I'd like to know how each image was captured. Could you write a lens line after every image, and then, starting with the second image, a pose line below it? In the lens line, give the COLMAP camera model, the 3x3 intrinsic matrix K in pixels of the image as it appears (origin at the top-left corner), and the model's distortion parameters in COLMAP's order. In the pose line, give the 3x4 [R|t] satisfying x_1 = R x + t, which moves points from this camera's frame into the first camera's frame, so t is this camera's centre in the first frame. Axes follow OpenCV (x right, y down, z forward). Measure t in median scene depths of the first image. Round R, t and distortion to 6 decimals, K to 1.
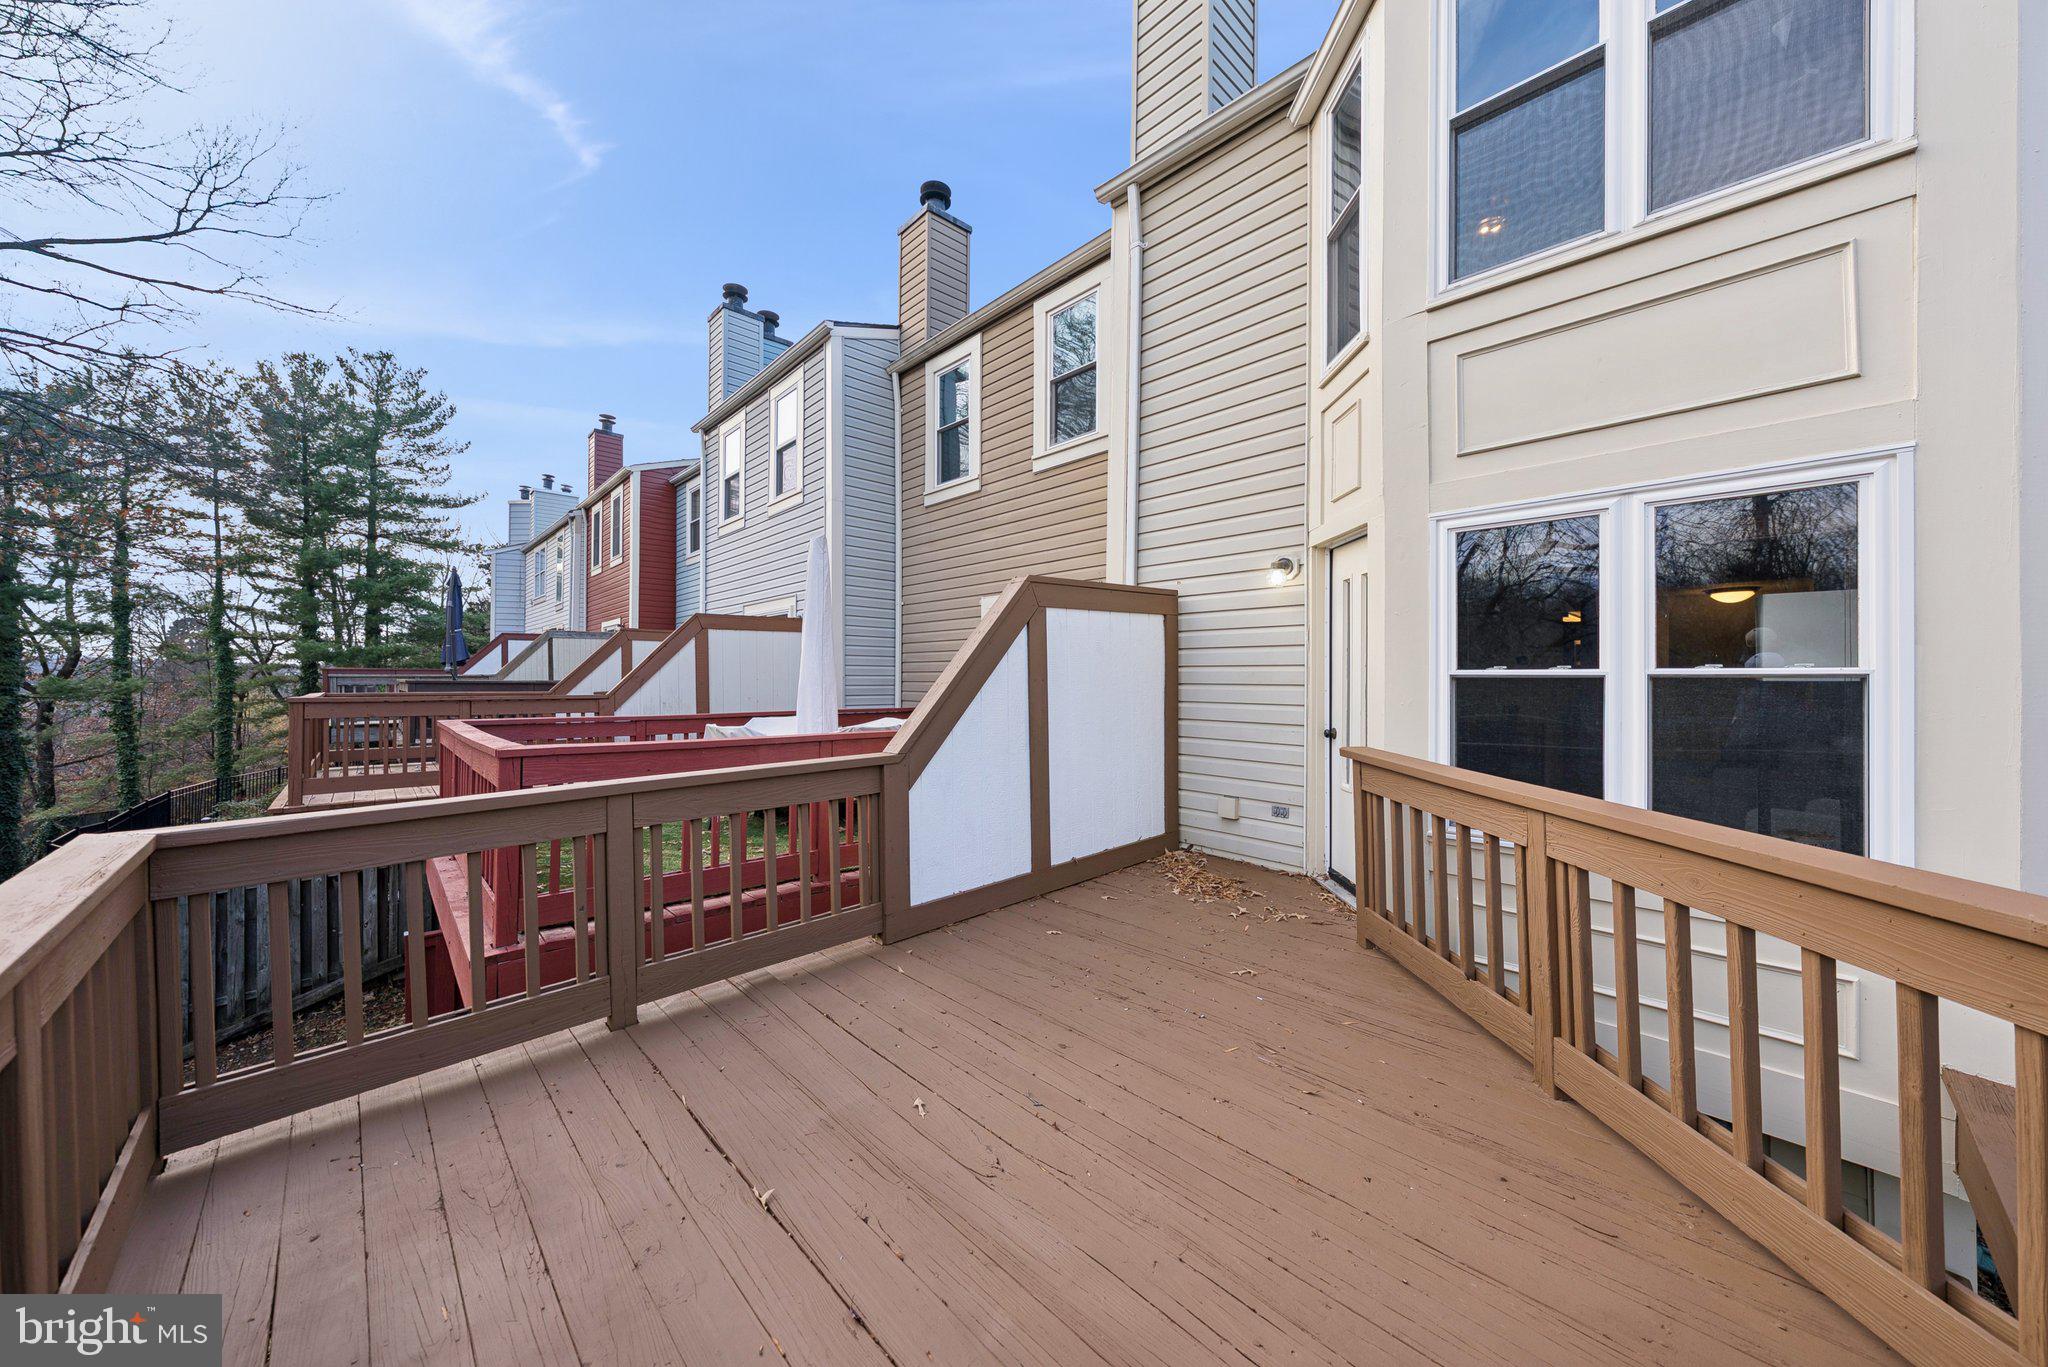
lens RADIAL K [[696.9, 0, 1015.7], [0, 696.9, 682.0], [0, 0, 1]] dist [-0.005036, 0.000767]
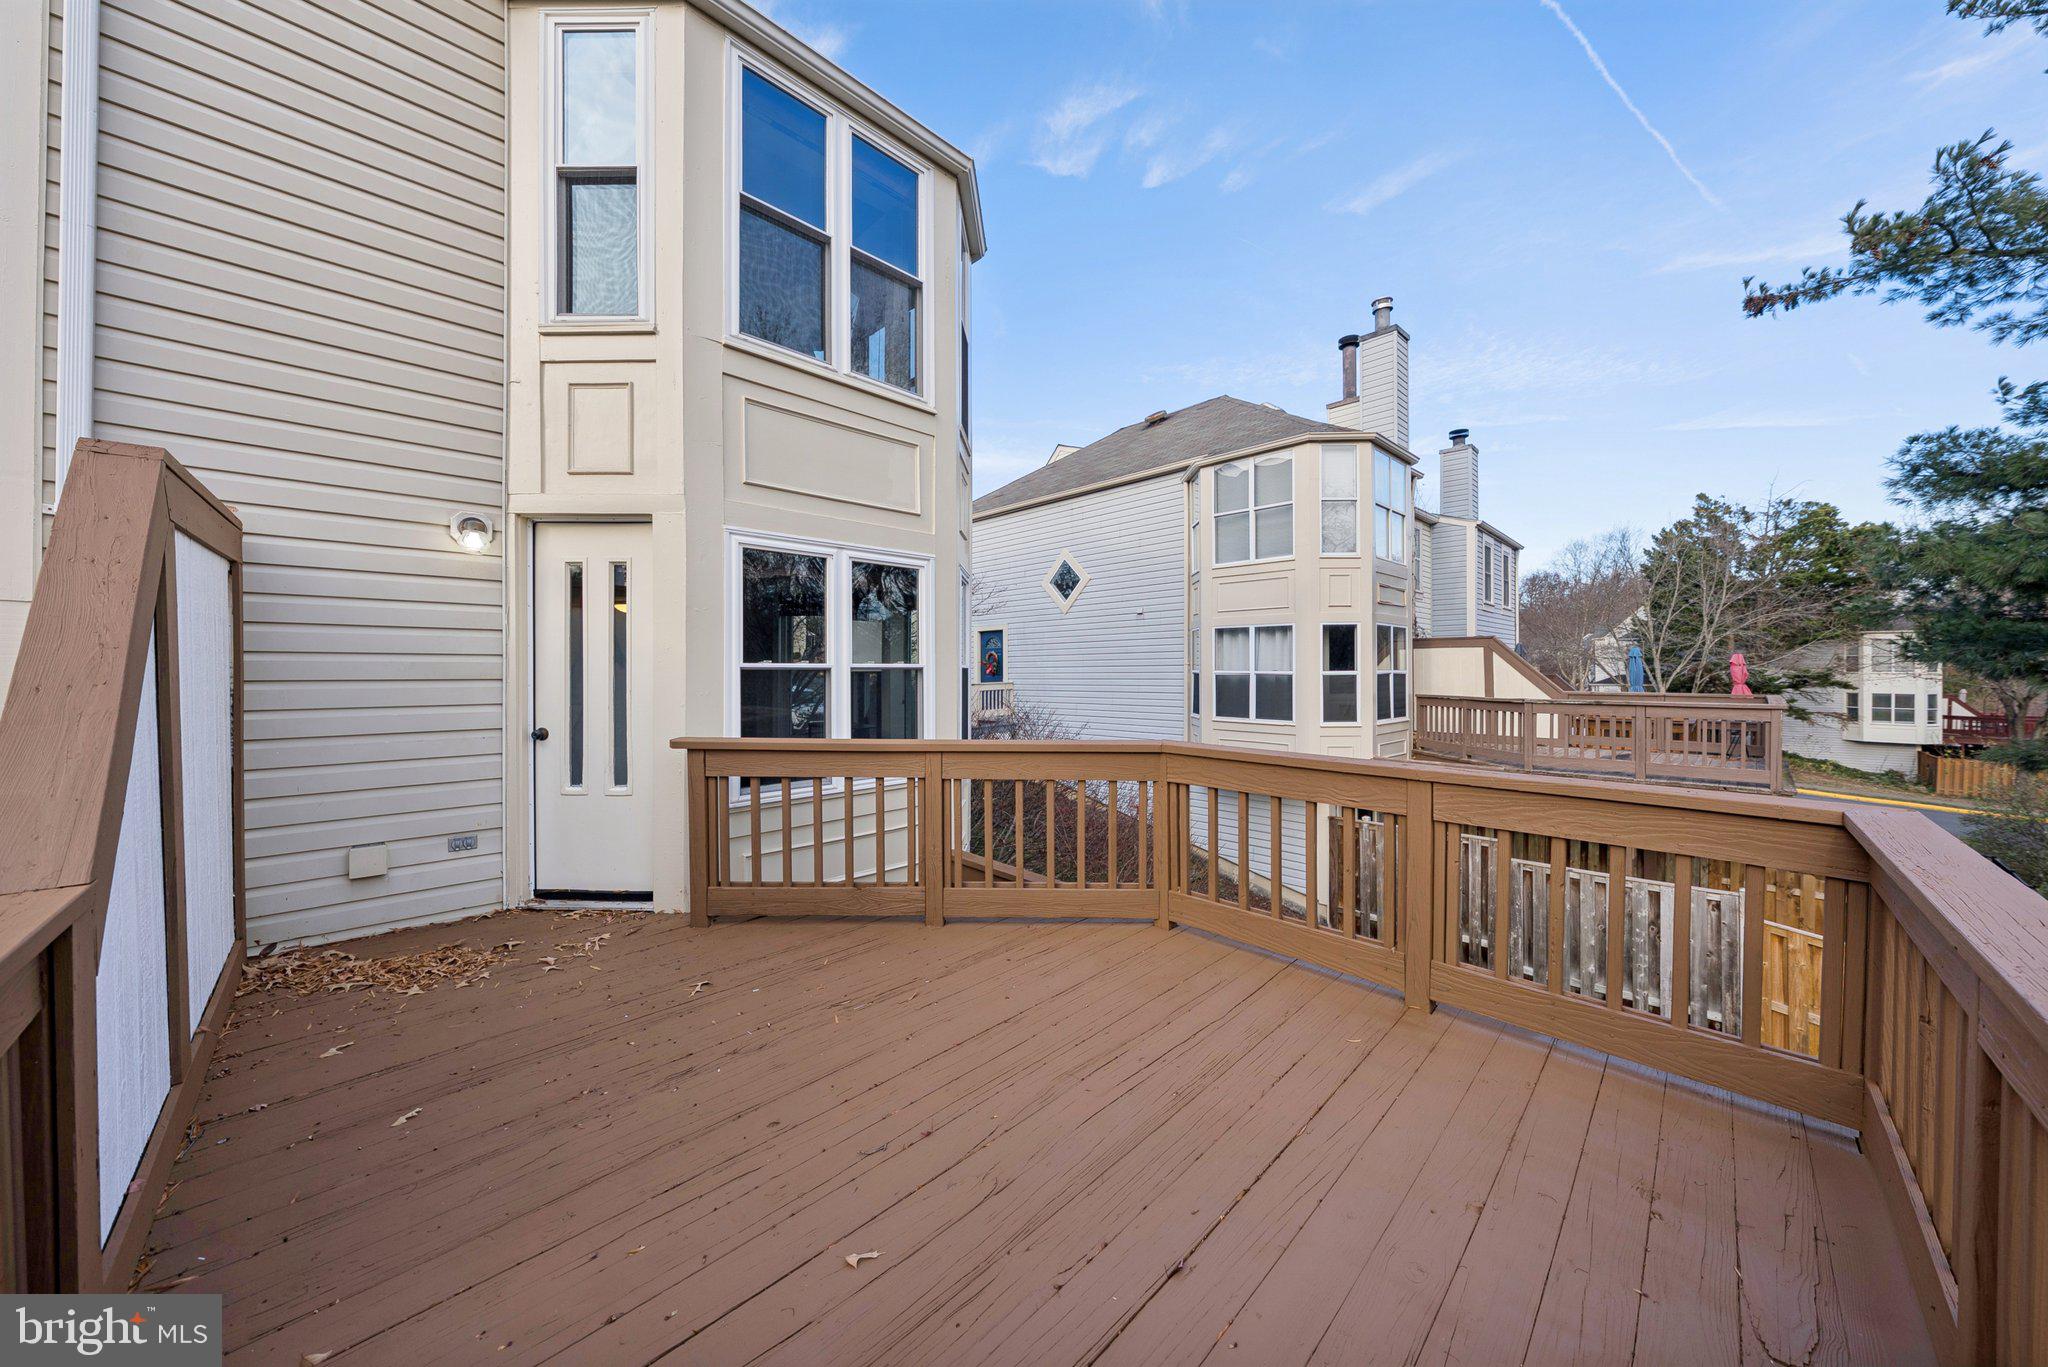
lens RADIAL K [[696.9, 0, 1017.5], [0, 696.9, 679.6], [0, 0, 1]] dist [-0.005036, 0.000767]
pose [[-0.013959, -0.013876, 0.999806, -0.557823], [0.009496, 0.999857, 0.014009, -0.001453], [-0.999857, 0.009689, -0.013825, 0.547372]]
